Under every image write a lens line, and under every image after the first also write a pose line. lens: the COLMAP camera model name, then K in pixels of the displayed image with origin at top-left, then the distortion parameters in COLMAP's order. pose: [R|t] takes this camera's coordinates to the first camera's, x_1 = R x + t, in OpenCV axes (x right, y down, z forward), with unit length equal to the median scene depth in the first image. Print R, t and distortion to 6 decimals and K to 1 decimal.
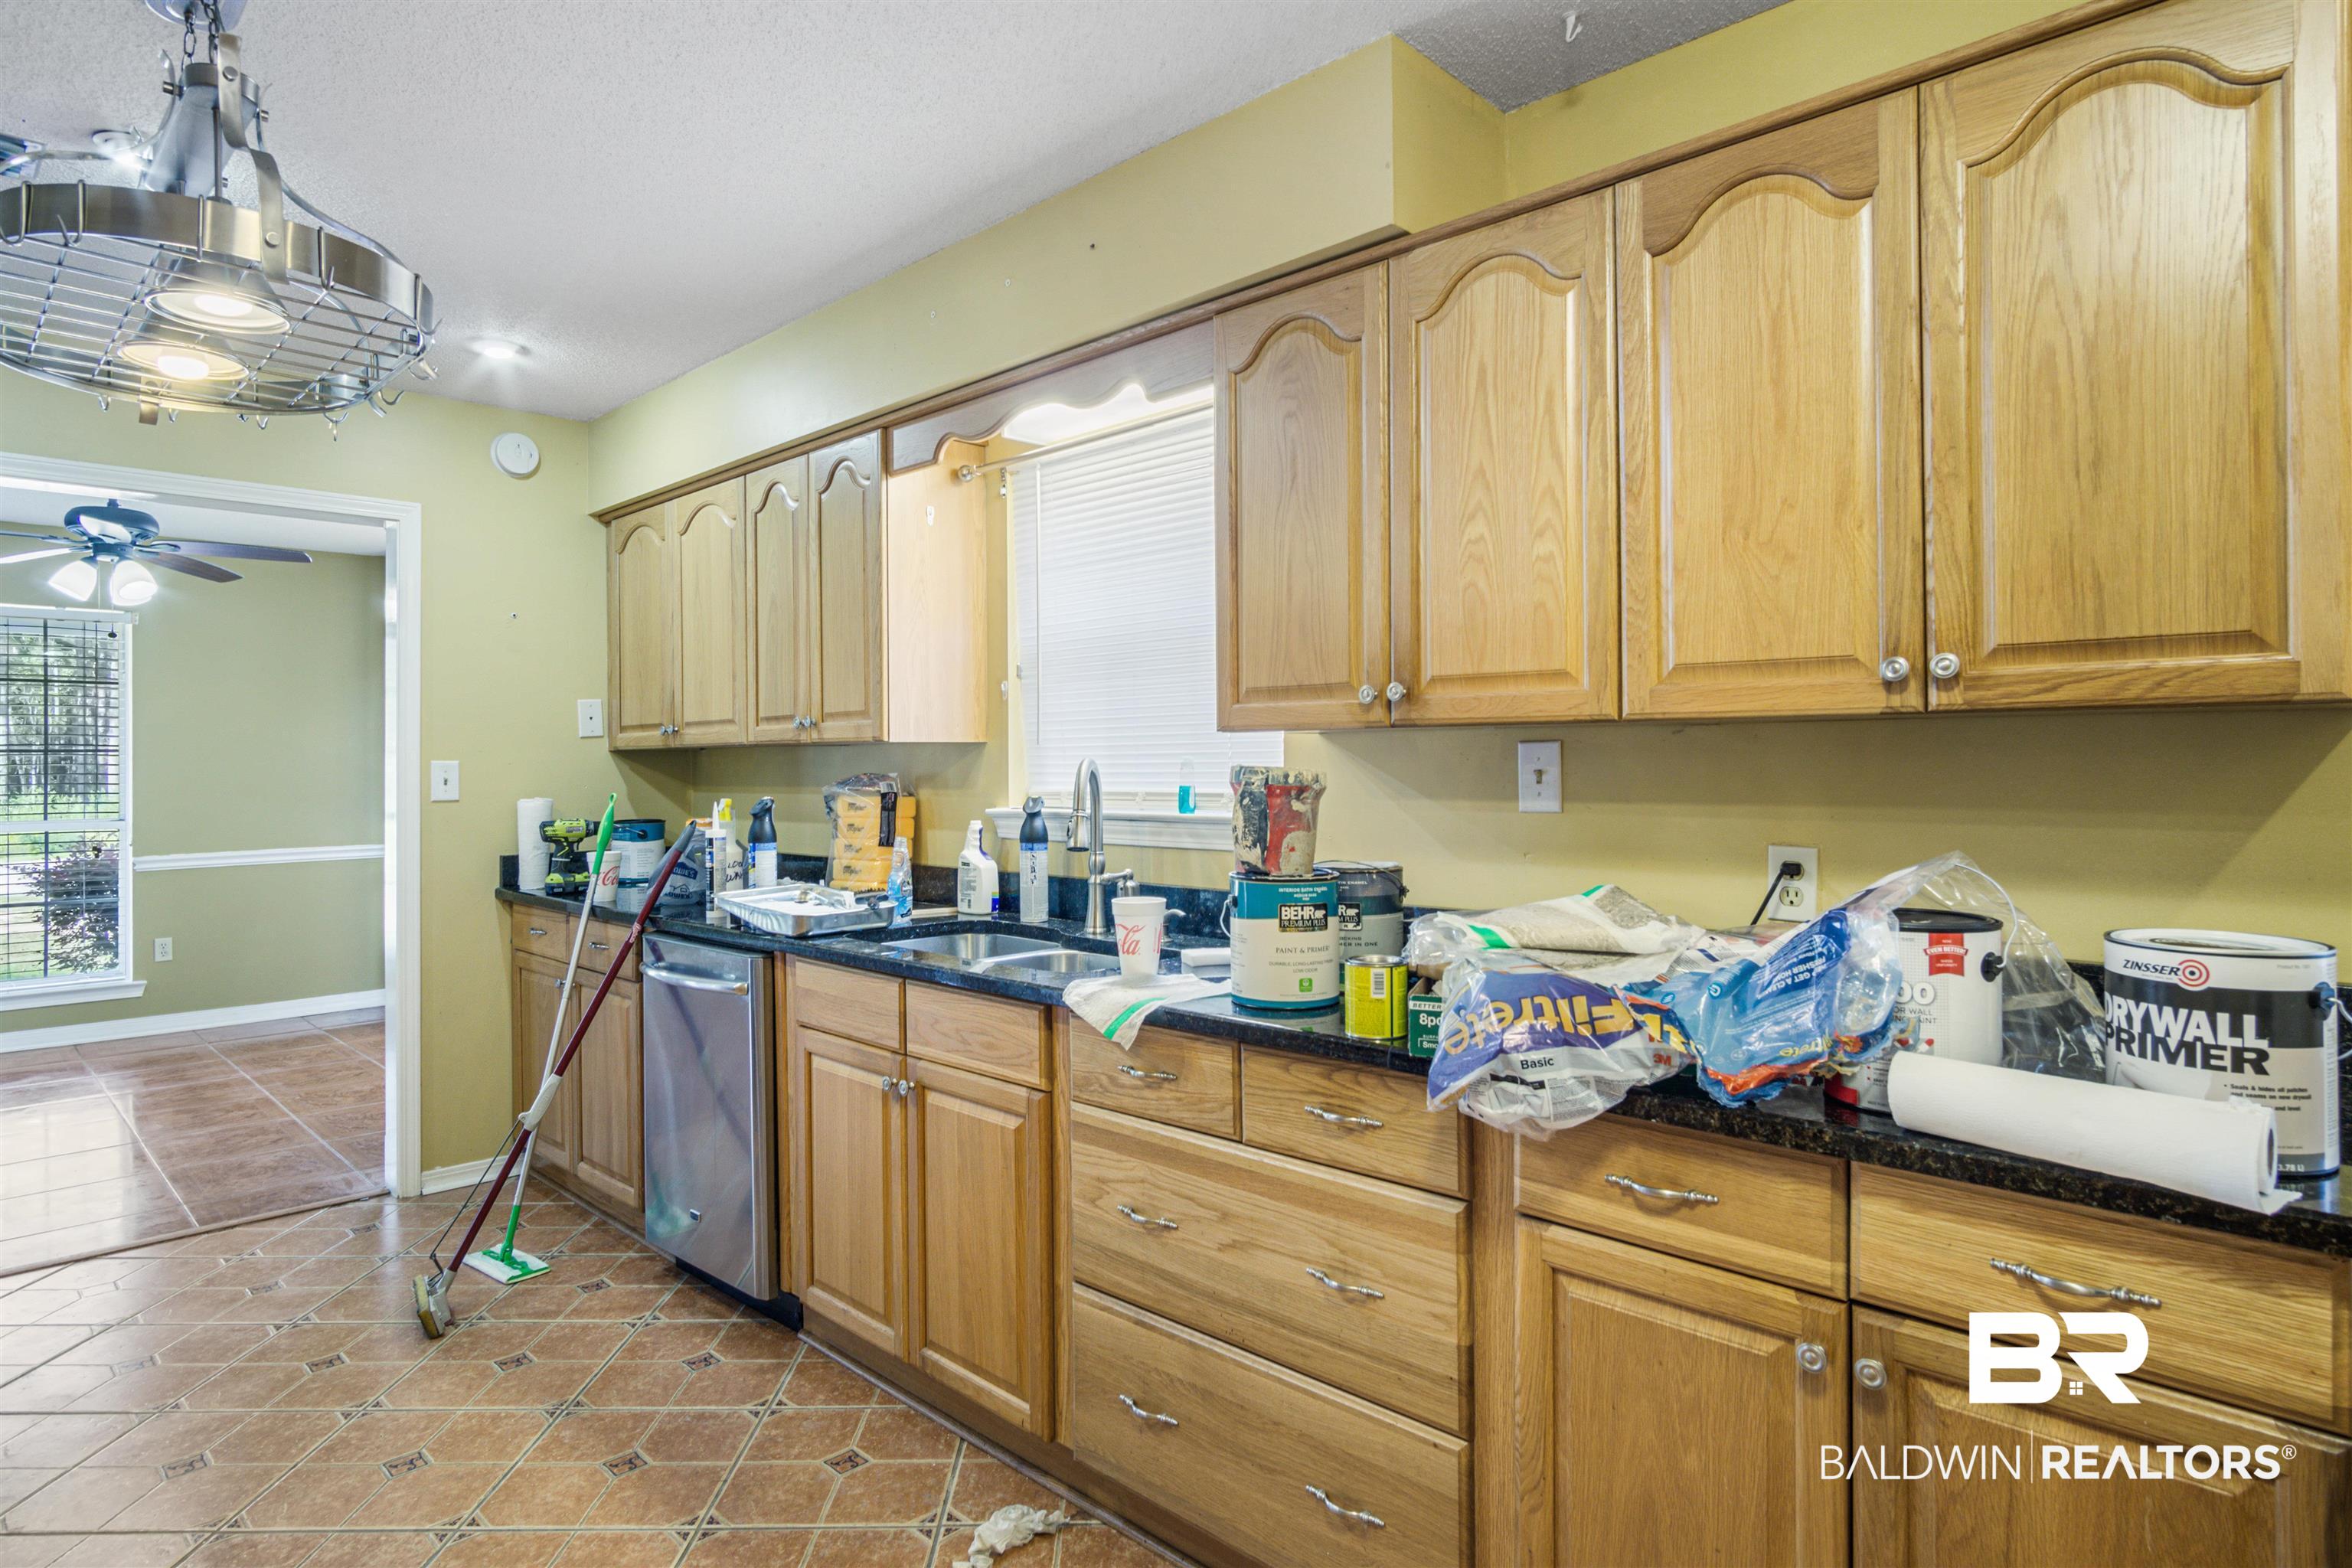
lens RADIAL K [[1258.3, 0, 1169.5], [0, 1258.3, 772.7], [0, 0, 1]] dist [-0.009967, 0.004599]
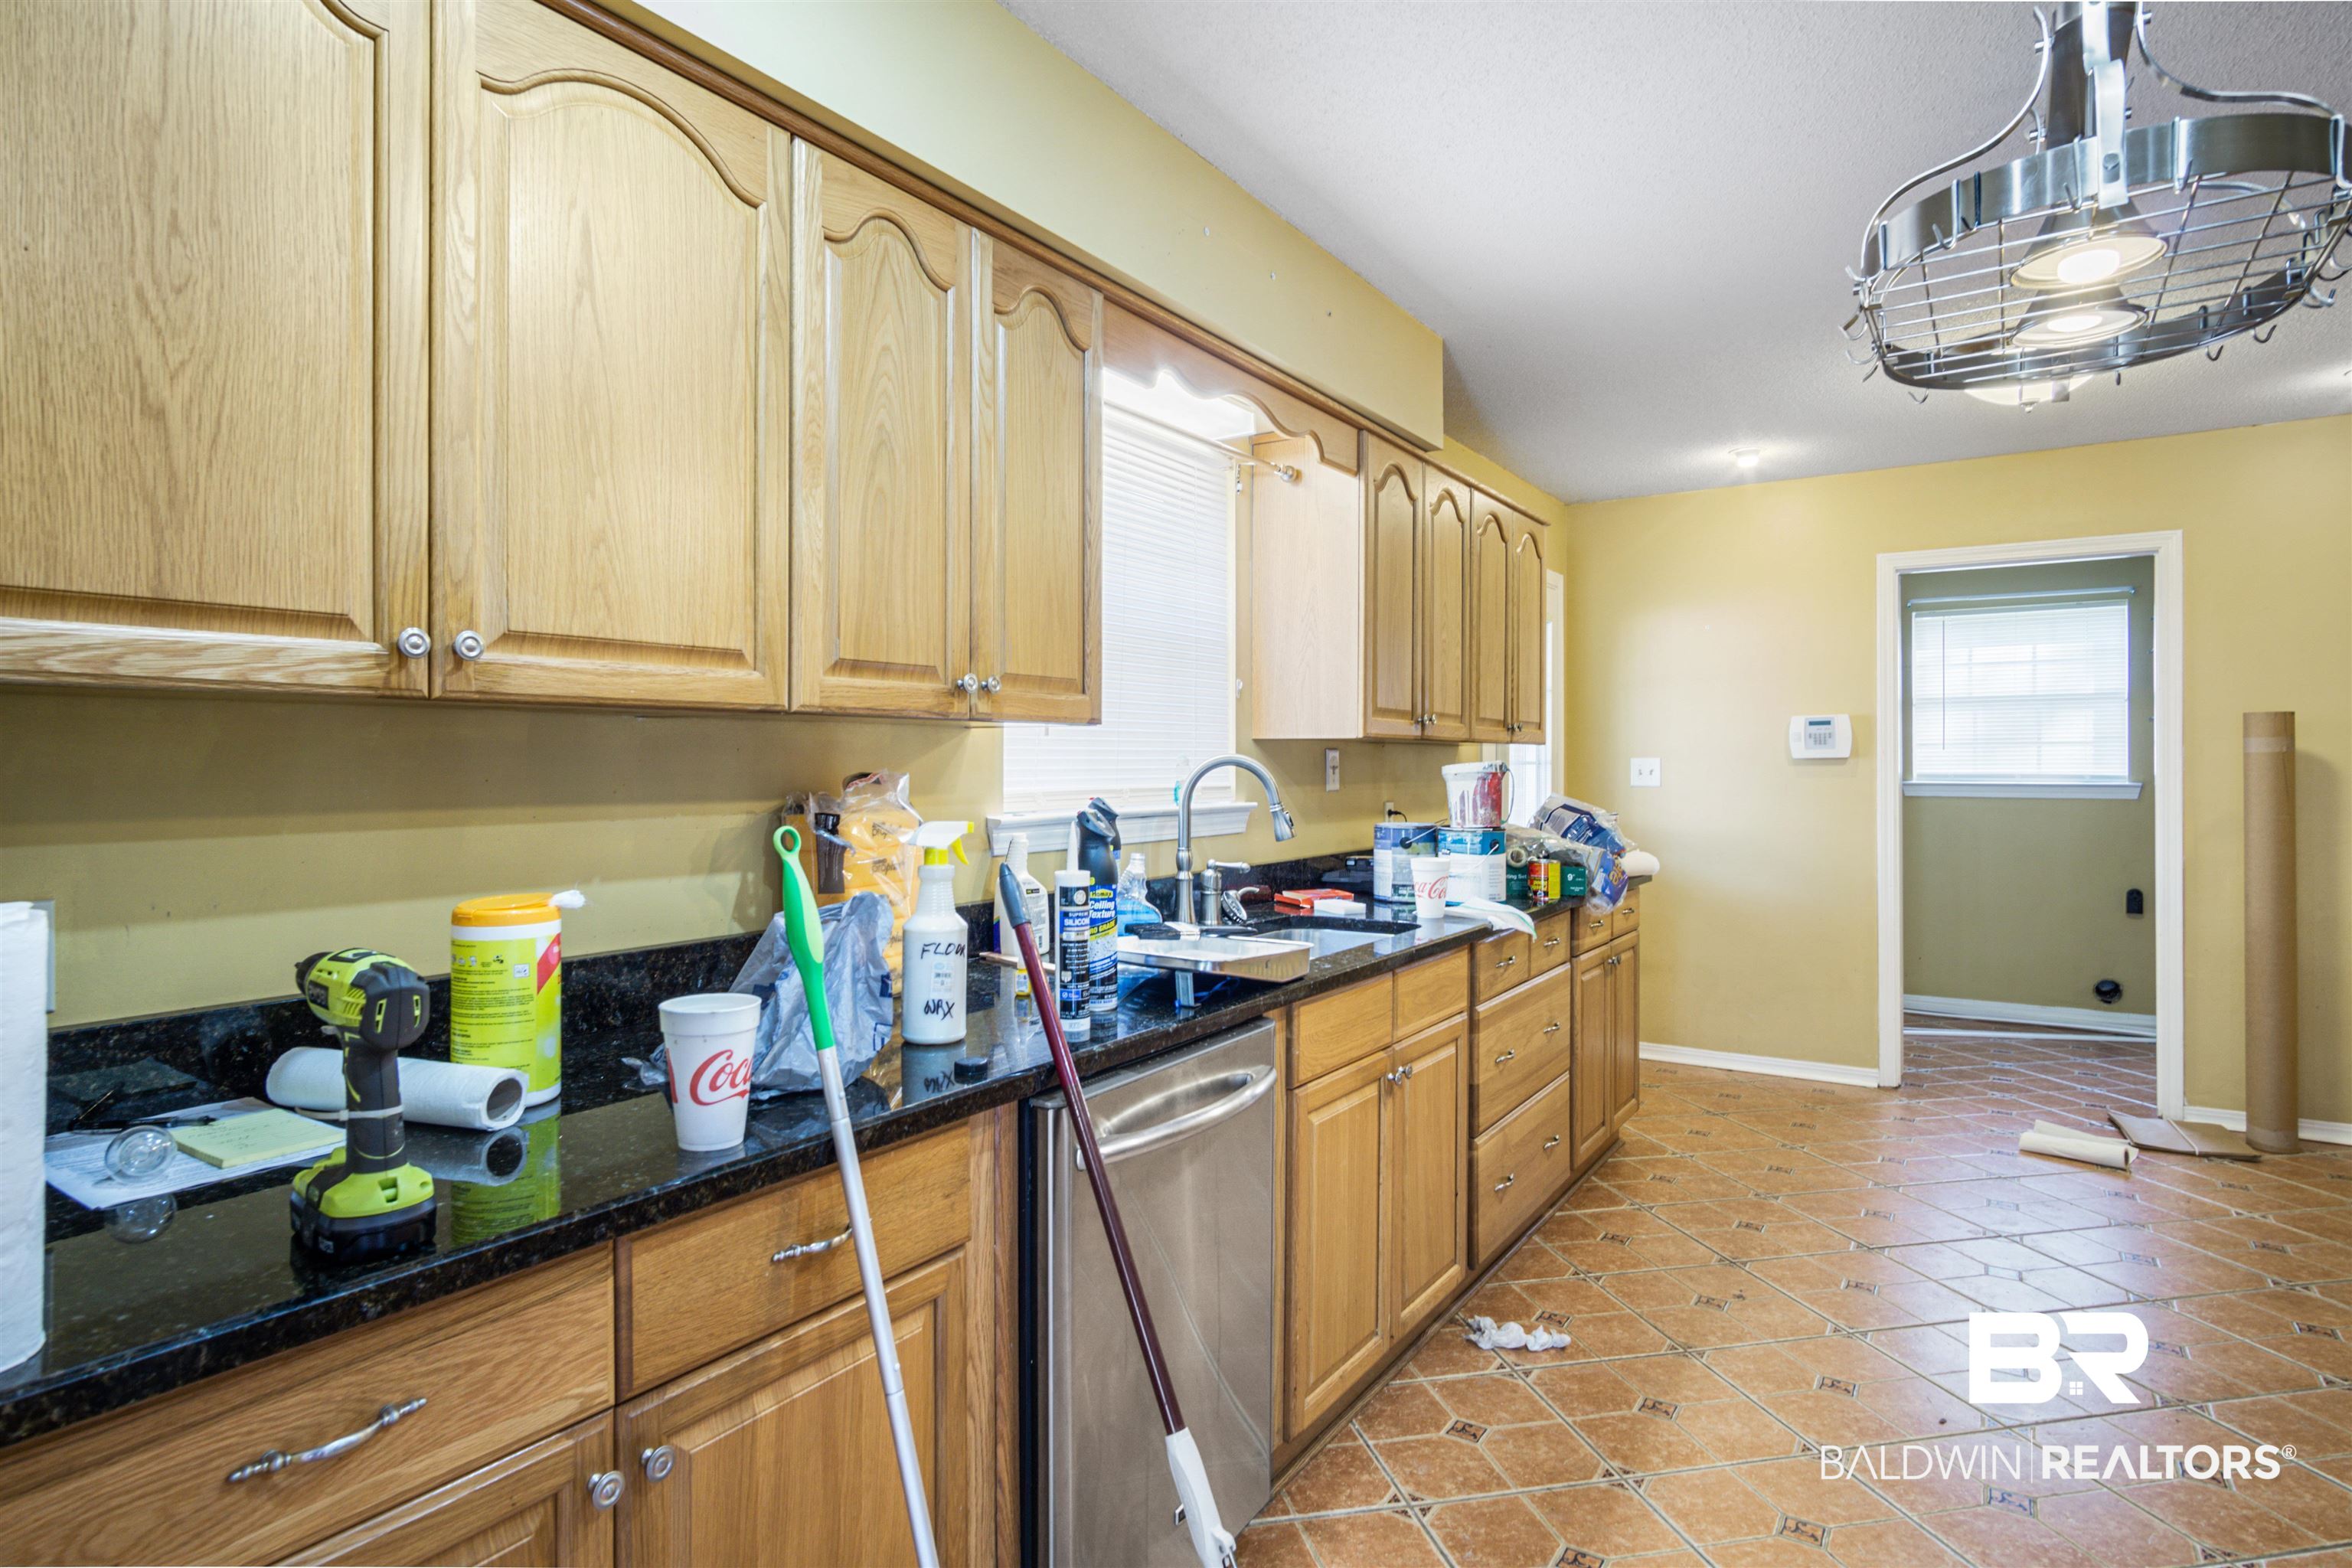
lens RADIAL K [[1258.3, 0, 1113.5], [0, 1258.3, 760.7], [0, 0, 1]] dist [-0.009967, 0.004599]
pose [[-0.153617, 0.003208, 0.988125, -1.155112], [0.000166, 0.999995, -0.003221, -0.003874], [-0.988131, -0.000330, -0.153616, 1.347459]]
